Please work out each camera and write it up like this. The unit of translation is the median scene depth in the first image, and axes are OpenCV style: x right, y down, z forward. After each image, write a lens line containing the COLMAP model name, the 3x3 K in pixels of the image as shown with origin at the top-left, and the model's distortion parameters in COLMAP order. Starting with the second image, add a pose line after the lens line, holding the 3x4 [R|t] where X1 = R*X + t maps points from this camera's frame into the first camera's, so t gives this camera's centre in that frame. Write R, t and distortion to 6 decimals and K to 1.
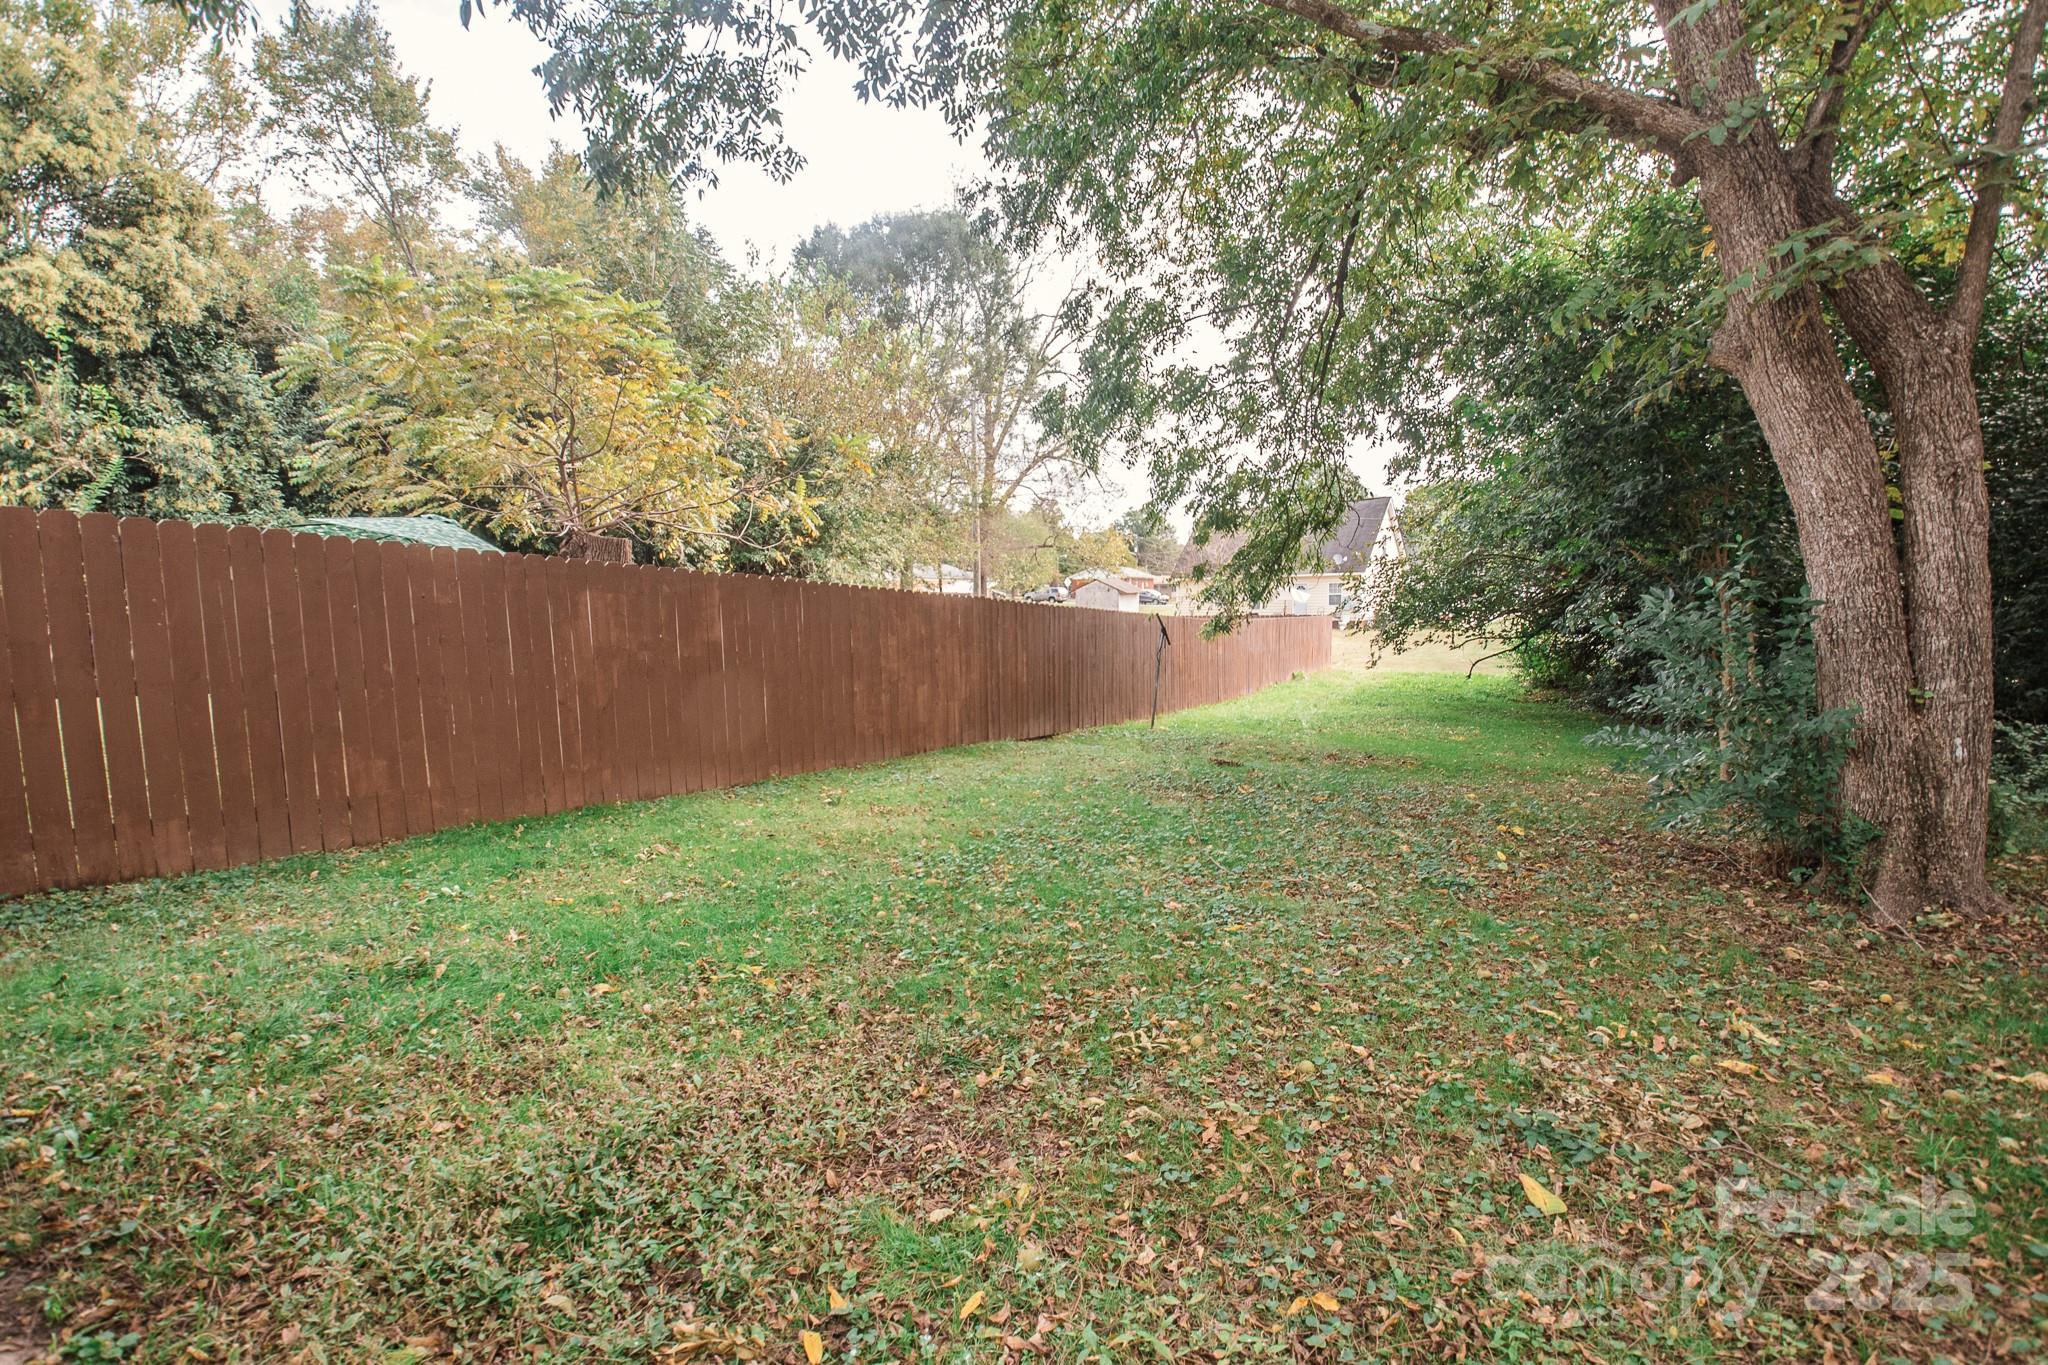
lens RADIAL K [[895.3, 0, 1024.2], [0, 895.3, 665.7], [0, 0, 1]] dist [0.023064, 0.000100]
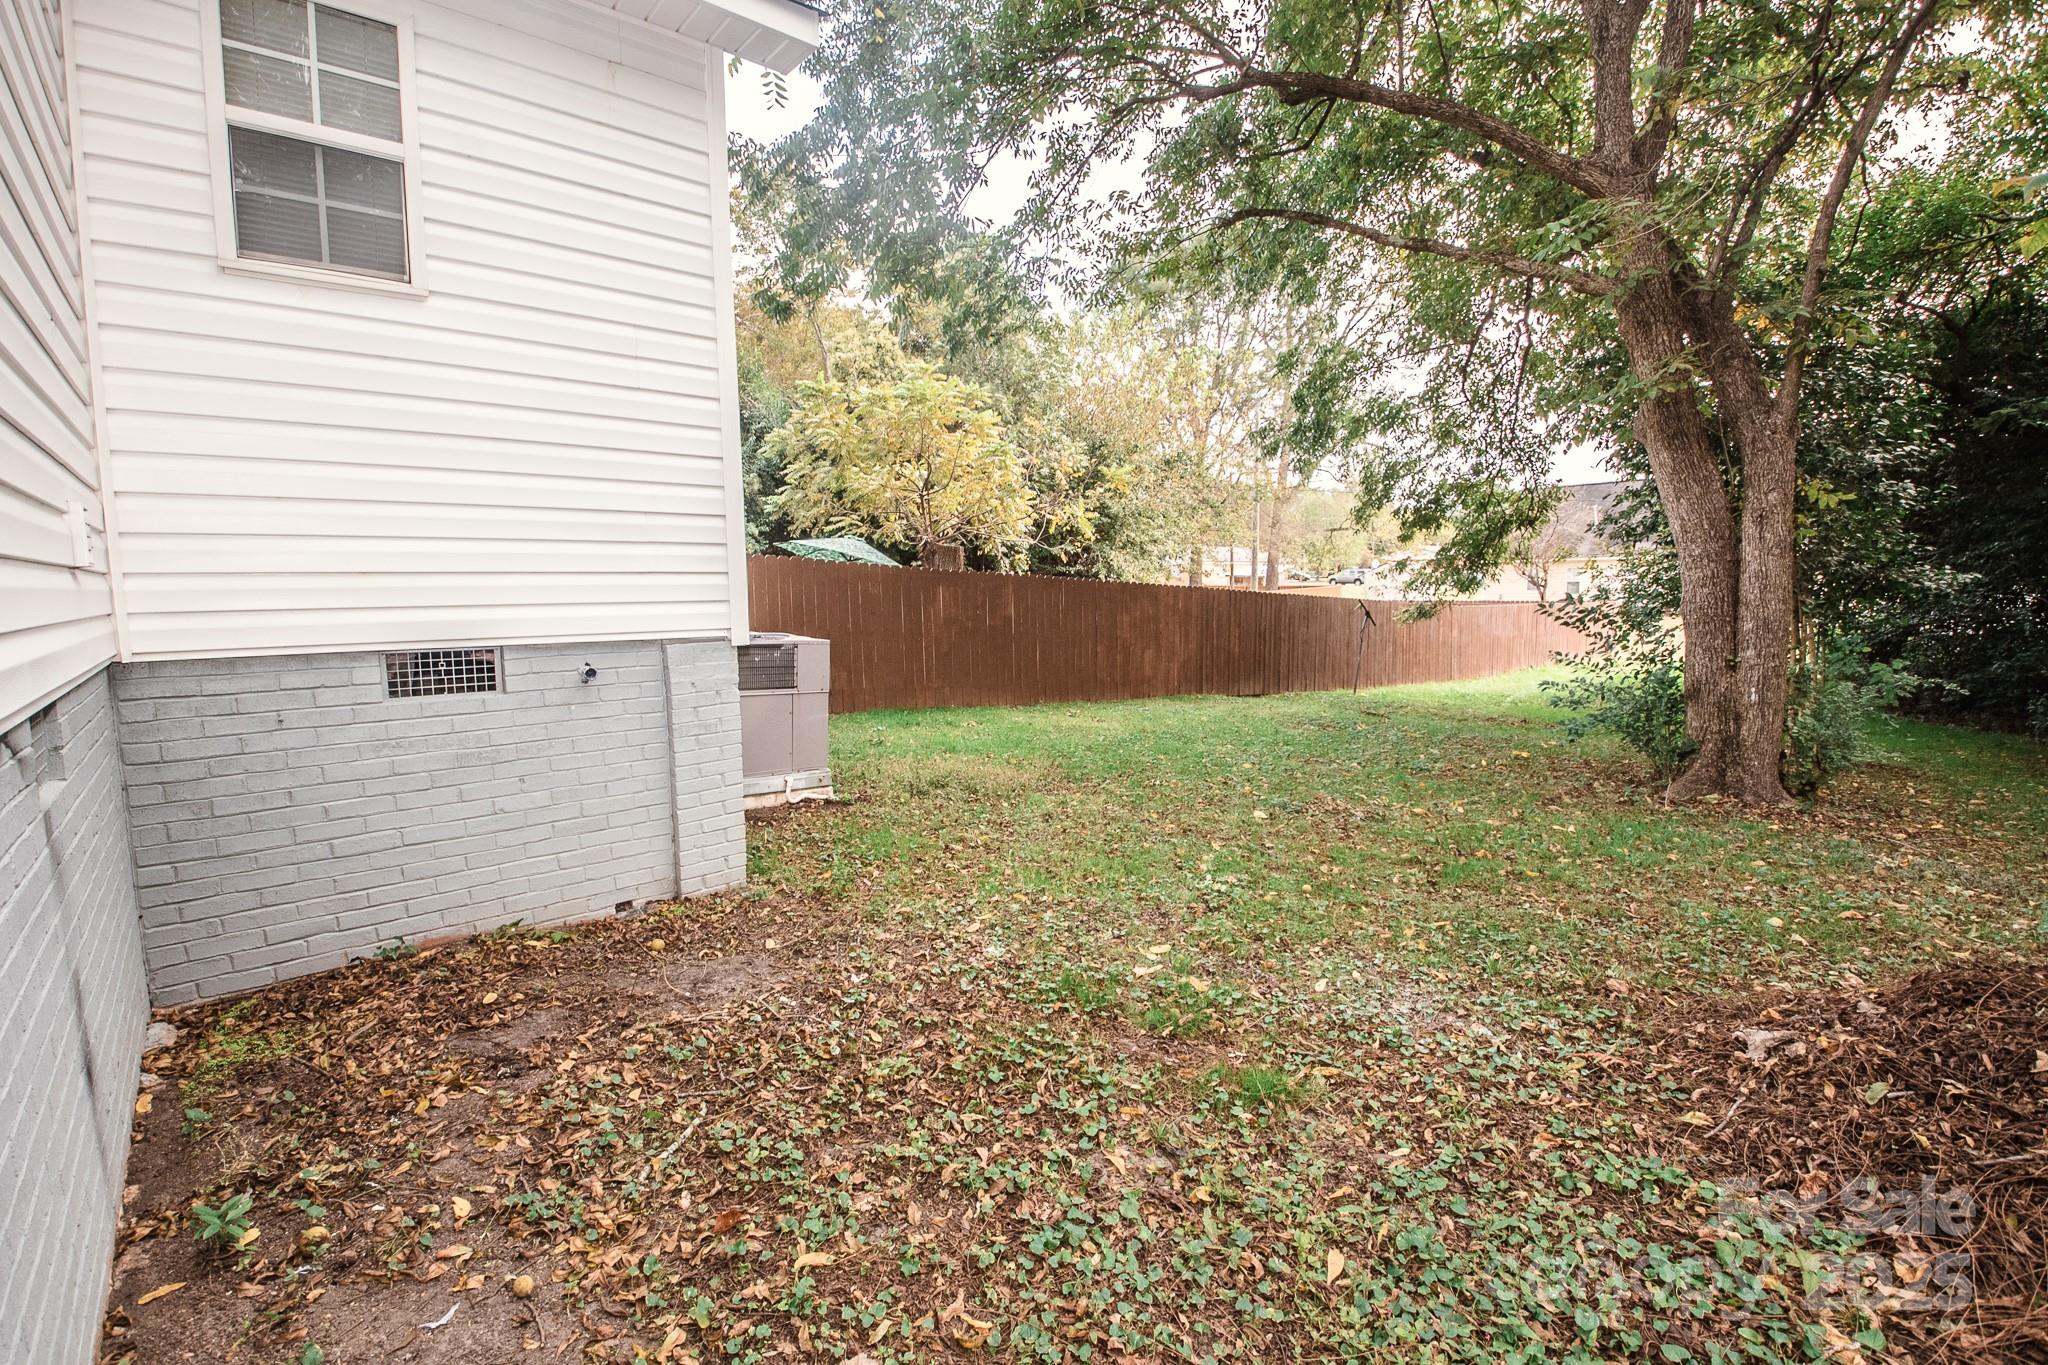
lens RADIAL K [[906.2, 0, 1020.0], [0, 906.2, 685.5], [0, 0, 1]] dist [0.019207, -0.024952]
pose [[0.940001, 0.040329, -0.338779, 0.136725], [-0.026825, 0.998651, 0.044451, 0.014576], [0.340115, -0.032696, 0.939815, -0.312197]]
